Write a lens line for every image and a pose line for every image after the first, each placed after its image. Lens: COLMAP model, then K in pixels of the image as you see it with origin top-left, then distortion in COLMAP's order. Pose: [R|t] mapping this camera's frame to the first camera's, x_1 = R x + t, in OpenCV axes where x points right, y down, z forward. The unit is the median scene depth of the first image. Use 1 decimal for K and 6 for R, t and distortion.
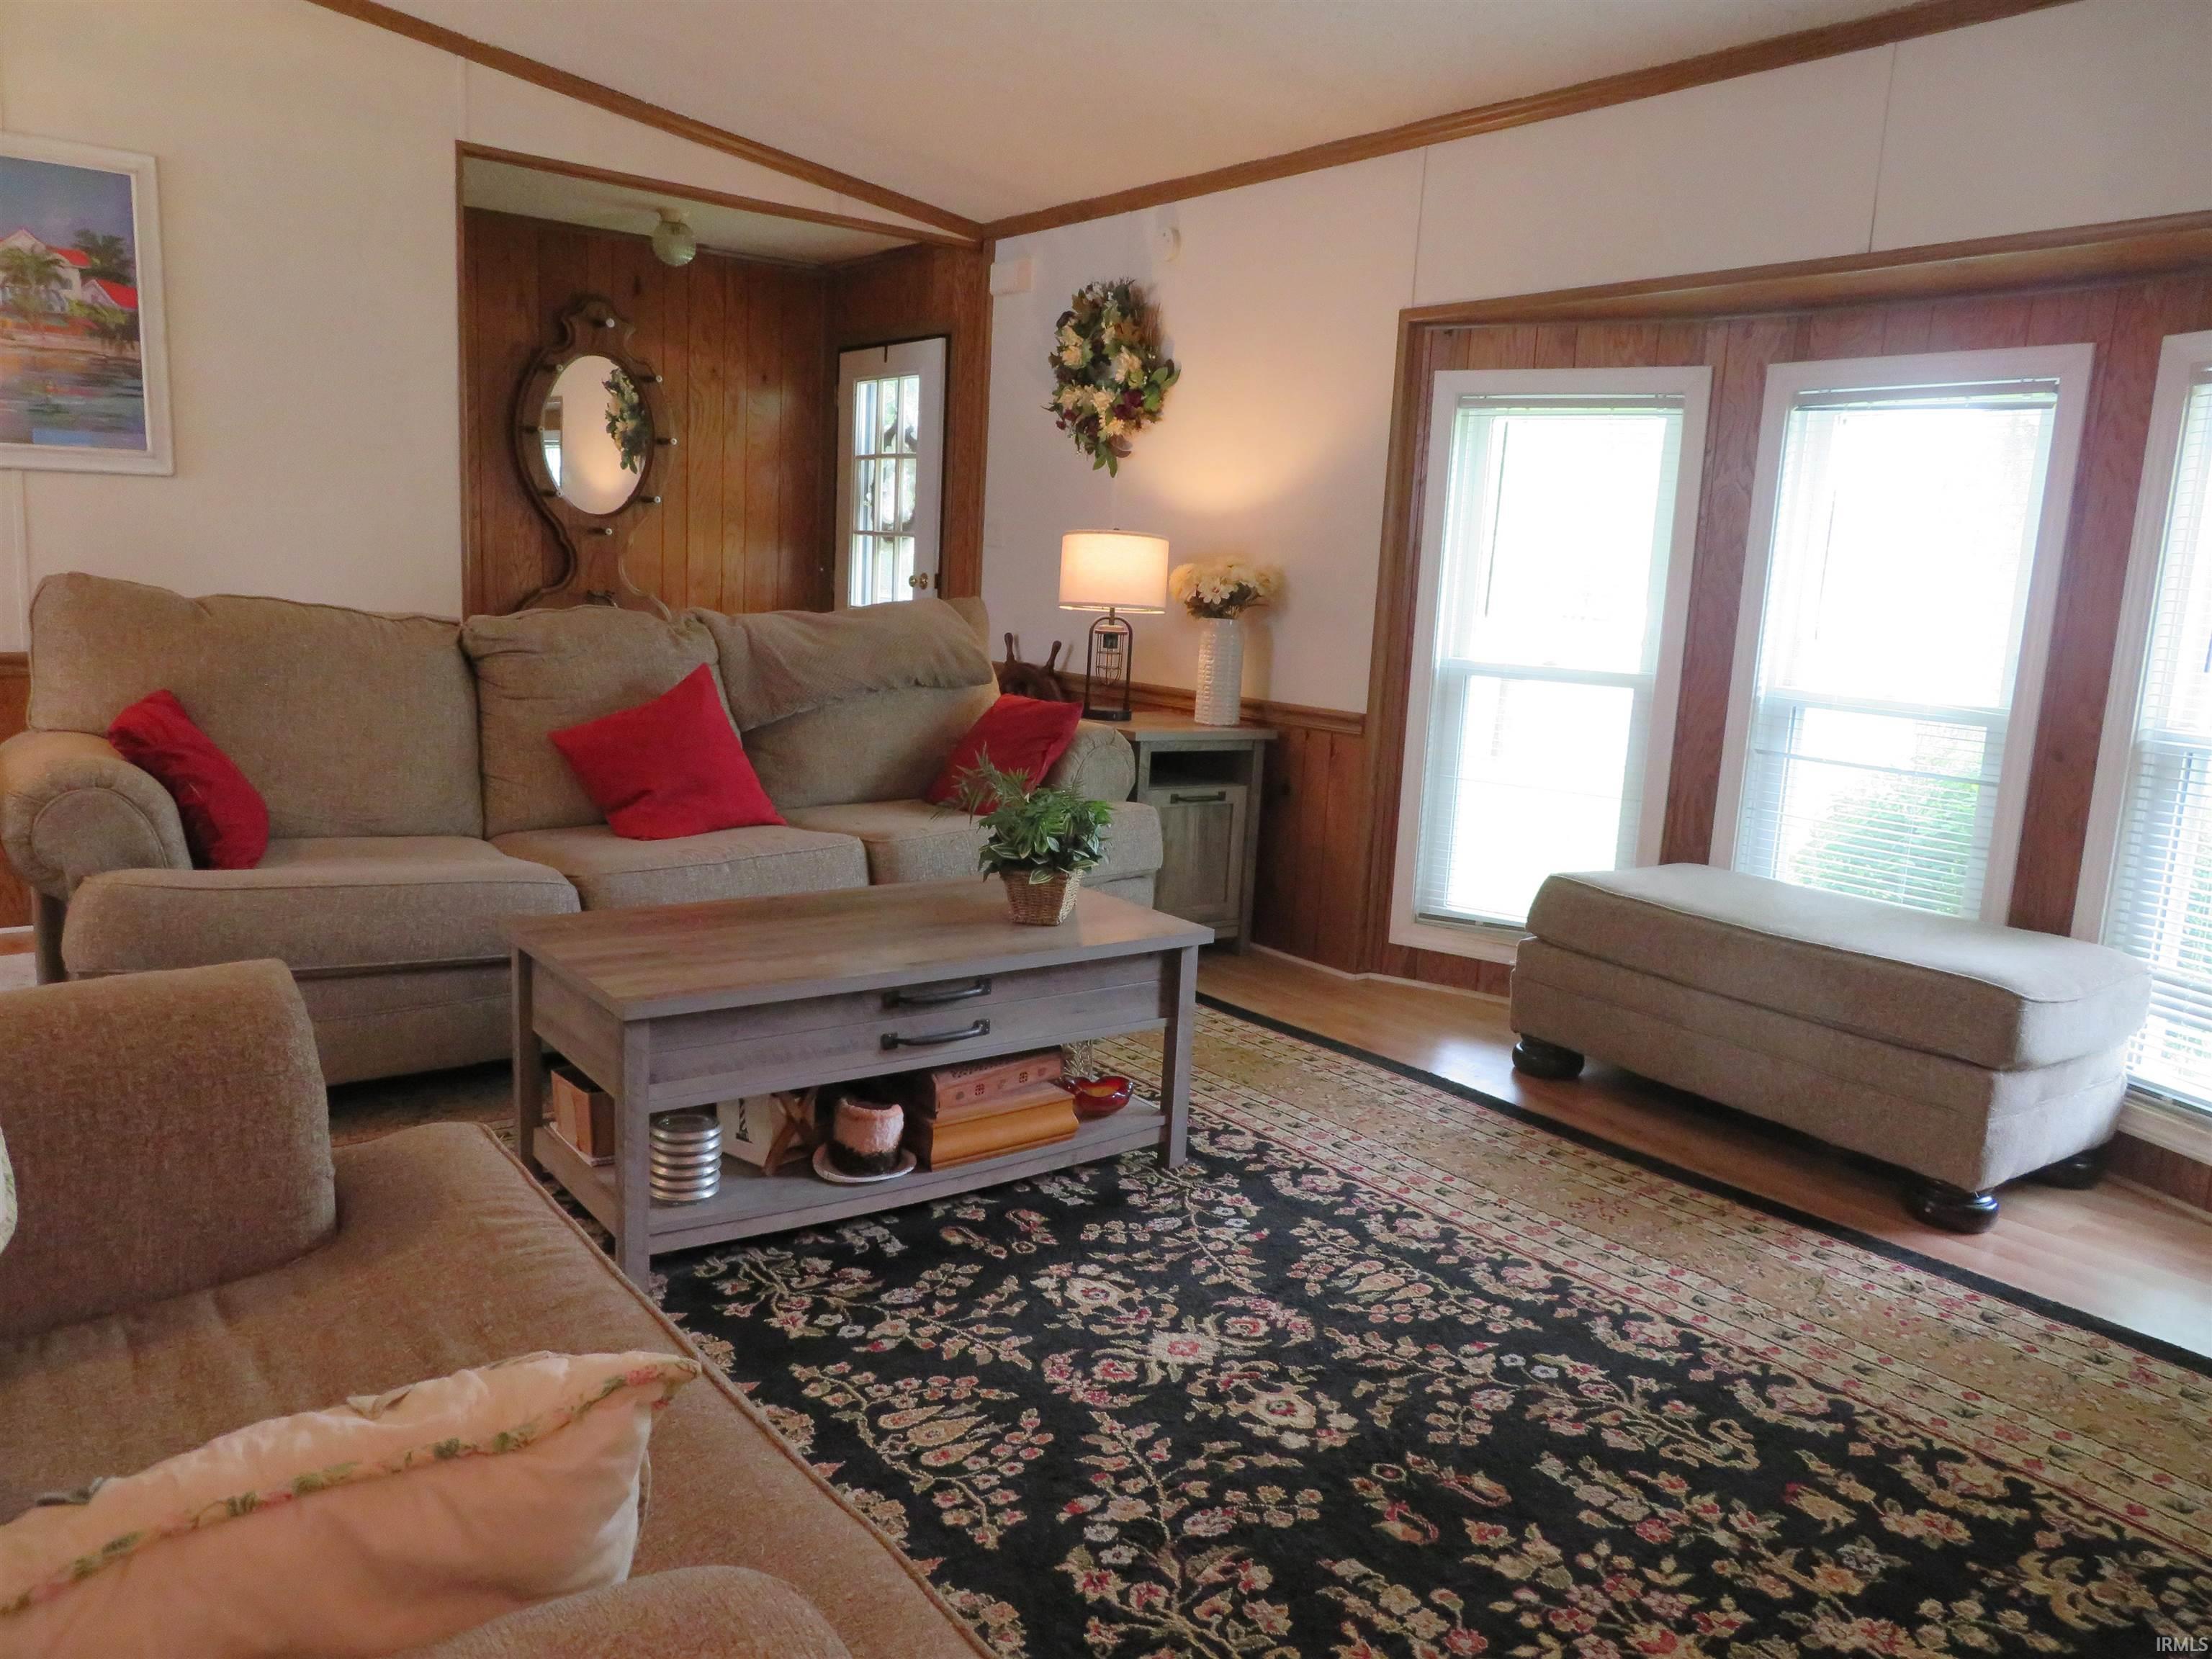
lens RADIAL K [[1593.2, 0, 1109.7], [0, 1593.2, 840.3], [0, 0, 1]] dist [-0.014798, 0.017646]
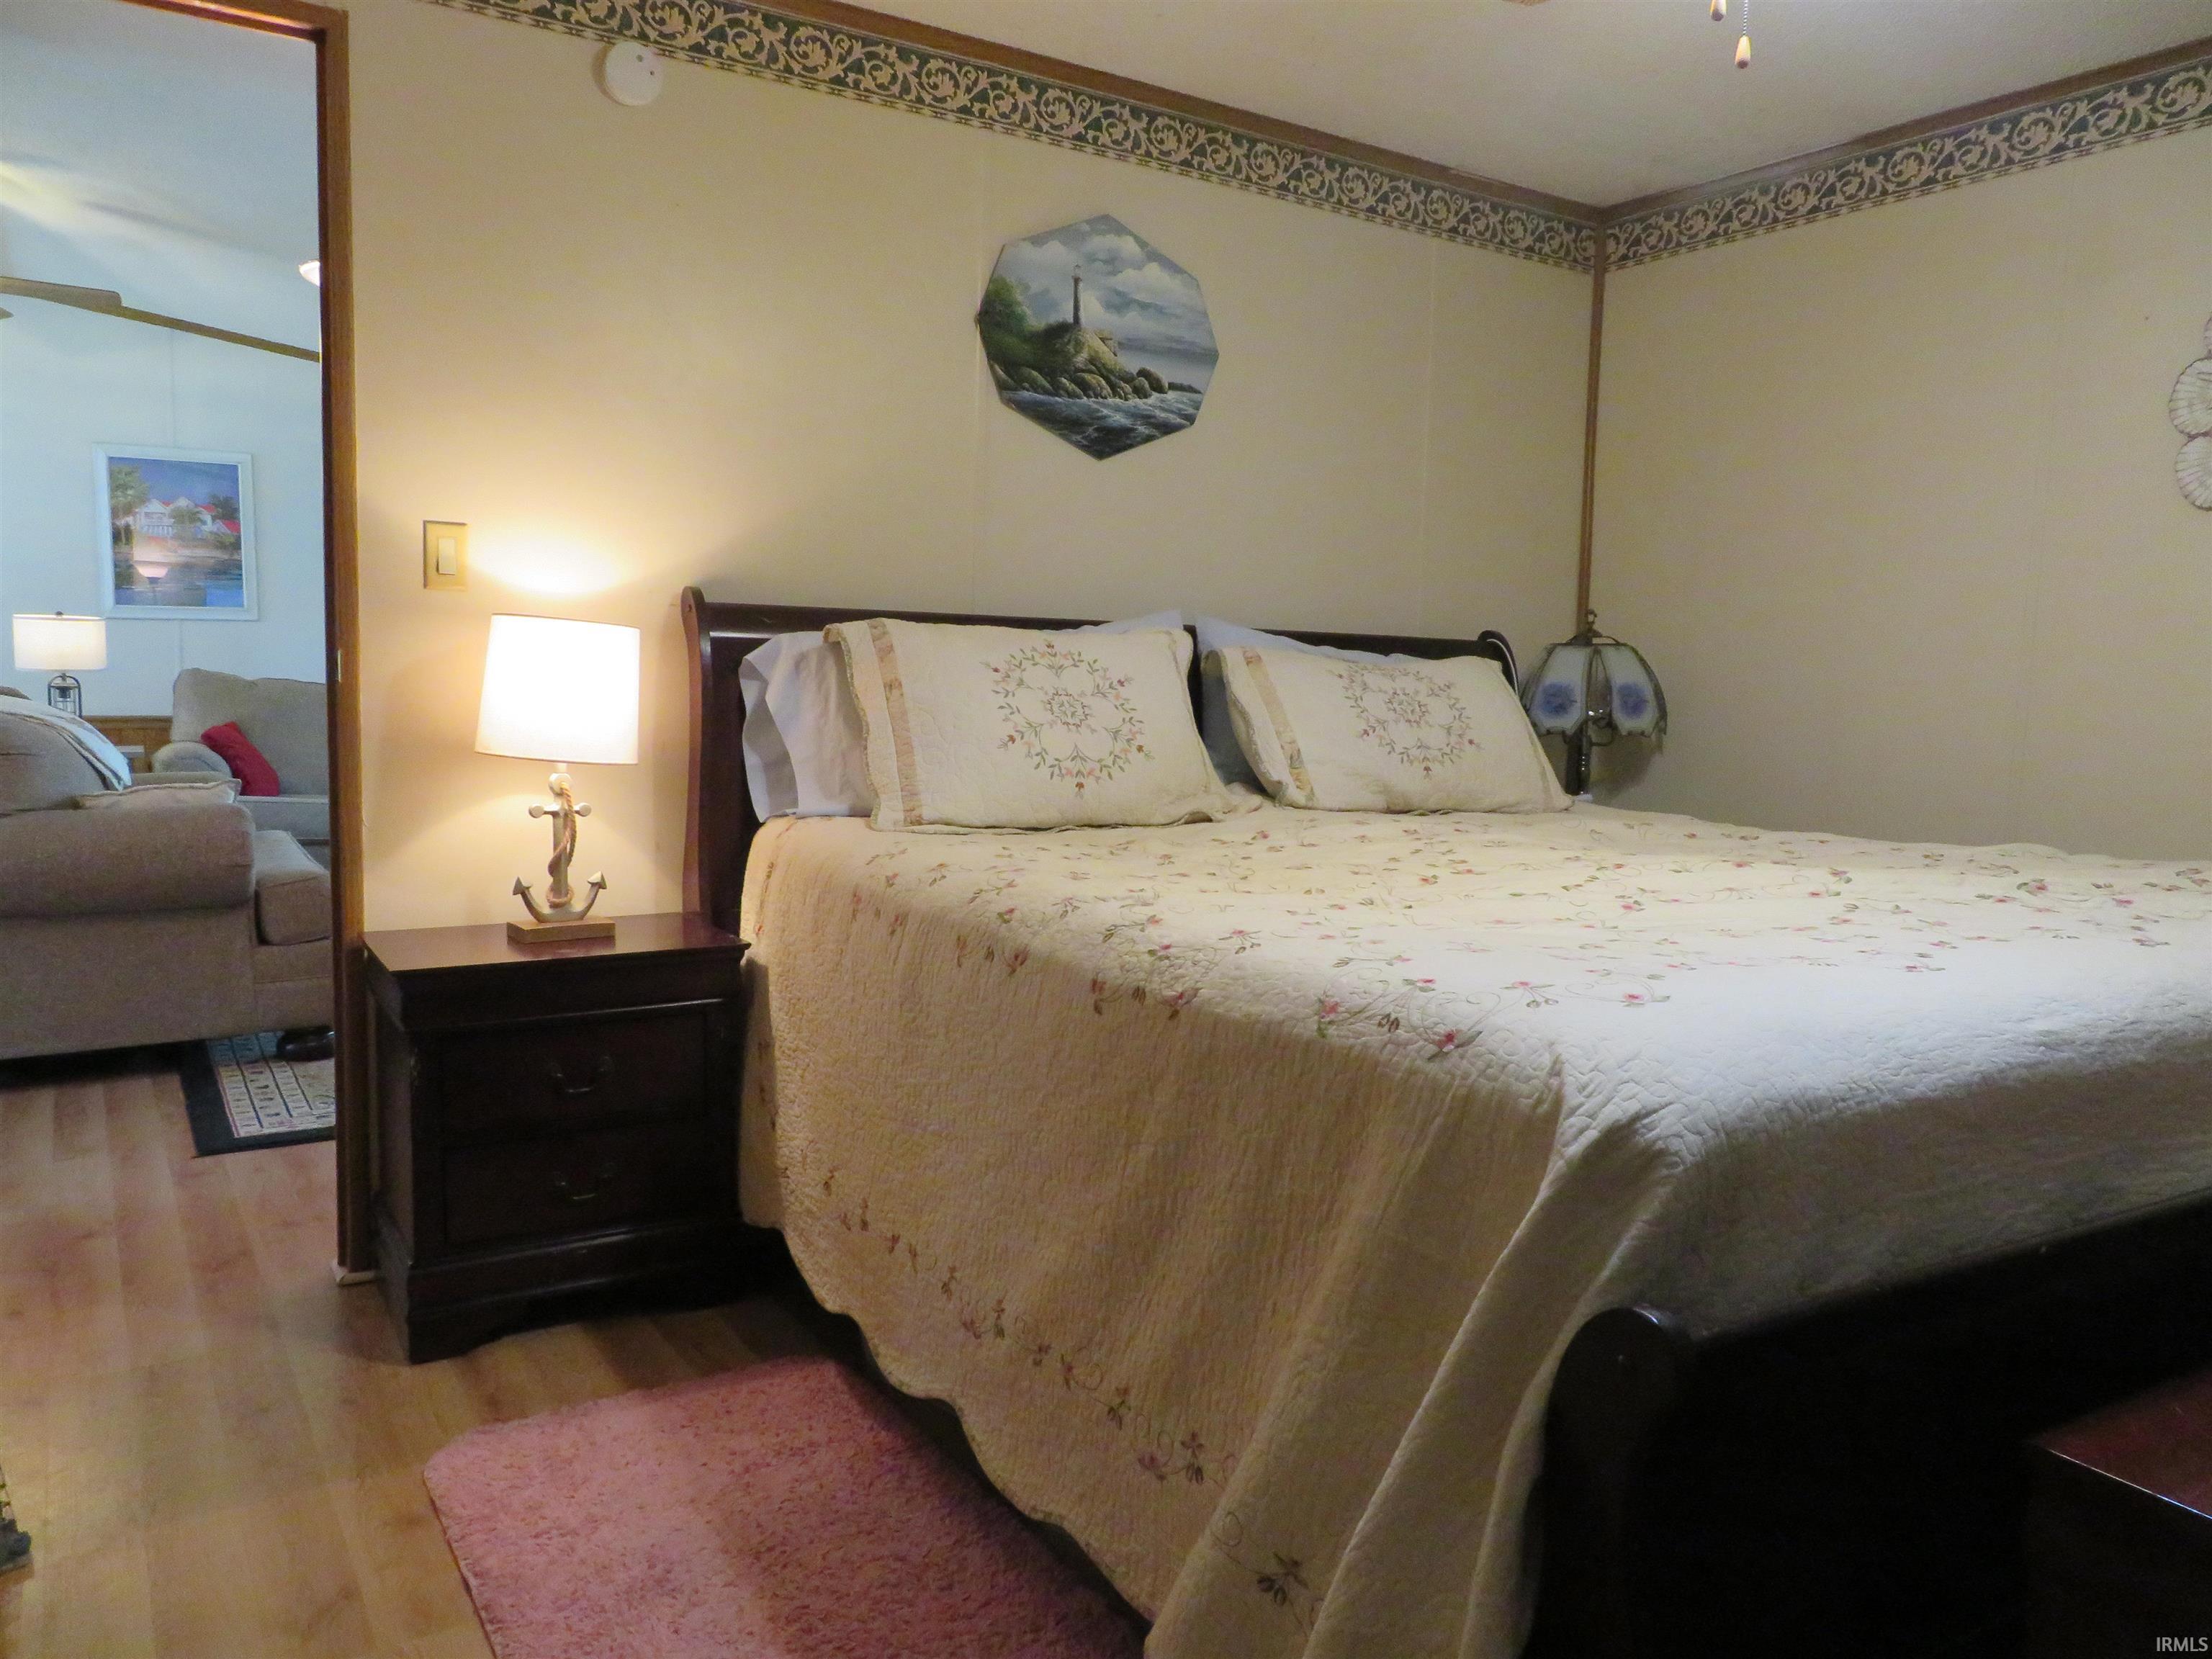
lens RADIAL K [[1593.2, 0, 1095.8], [0, 1593.2, 832.3], [0, 0, 1]] dist [-0.014798, 0.017646]
pose [[0.995355, -0.019527, -0.094272, 0.565562], [0.011742, 0.996527, -0.082439, 0.183085], [0.095555, 0.080949, 0.992127, -0.737213]]
